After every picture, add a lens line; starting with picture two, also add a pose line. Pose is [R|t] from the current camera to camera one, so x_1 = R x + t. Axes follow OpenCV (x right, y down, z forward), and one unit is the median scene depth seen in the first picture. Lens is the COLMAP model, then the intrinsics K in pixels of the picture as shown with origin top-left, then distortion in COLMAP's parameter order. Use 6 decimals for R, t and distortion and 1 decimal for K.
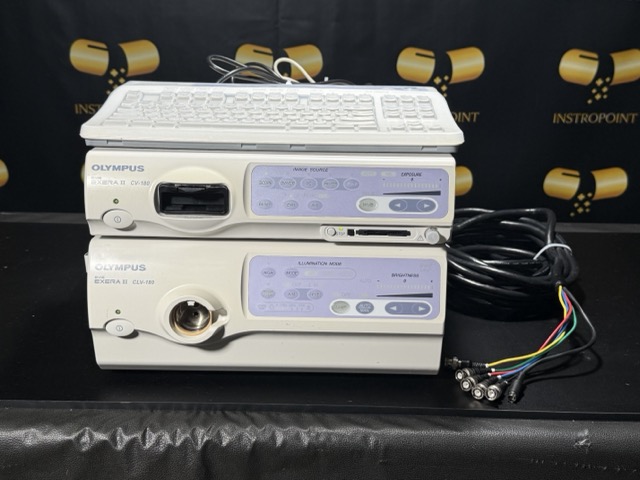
lens RADIAL K [[758.2, 0, 328.7], [0, 758.2, 240.5], [0, 0, 1]] dist [0.019982, 0.000000]
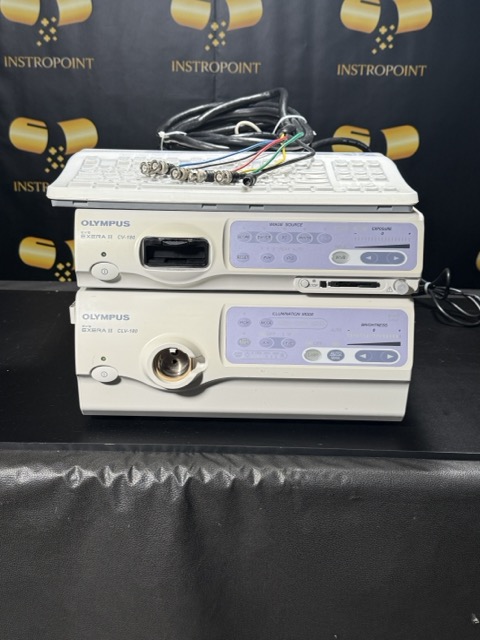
lens RADIAL K [[770.2, 0, 229.4], [0, 770.2, 329.2], [0, 0, 1]] dist [0.014225, 0.000000]
pose [[0.999889, 0.001443, -0.014831, -0.085061], [-0.001478, 0.999996, -0.002373, 0.054816], [0.014828, 0.002395, 0.999887, -0.077413]]
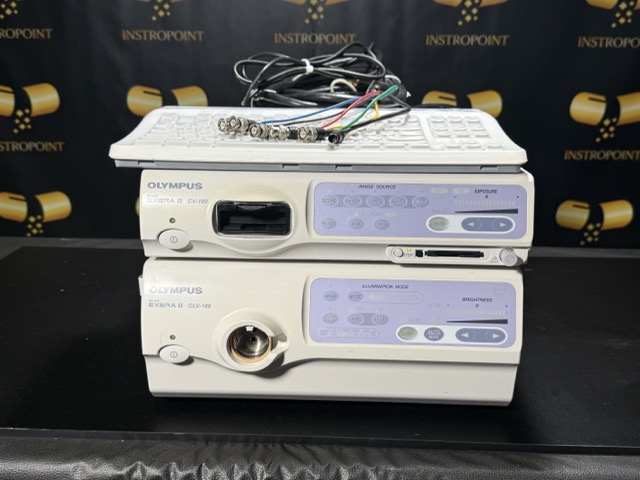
lens RADIAL K [[644.7, 0, 320.4], [0, 644.7, 237.9], [0, 0, 1]] dist [0.011603, 0.000000]
pose [[0.999368, 0.000137, -0.035557, -0.064338], [-0.001784, 0.998926, -0.046291, 0.007259], [0.035513, 0.046326, 0.998295, 0.196553]]
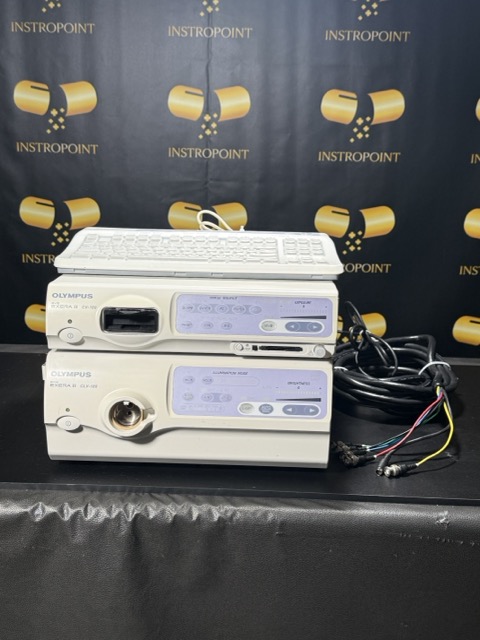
lens RADIAL K [[770.2, 0, 241.5], [0, 770.2, 319.3], [0, 0, 1]] dist [0.014225, 0.000000]
pose [[0.999633, 0.008849, -0.025614, 0.038780], [-0.011448, 0.994601, -0.103138, 0.073181], [0.024563, 0.103393, 0.994337, -0.267639]]
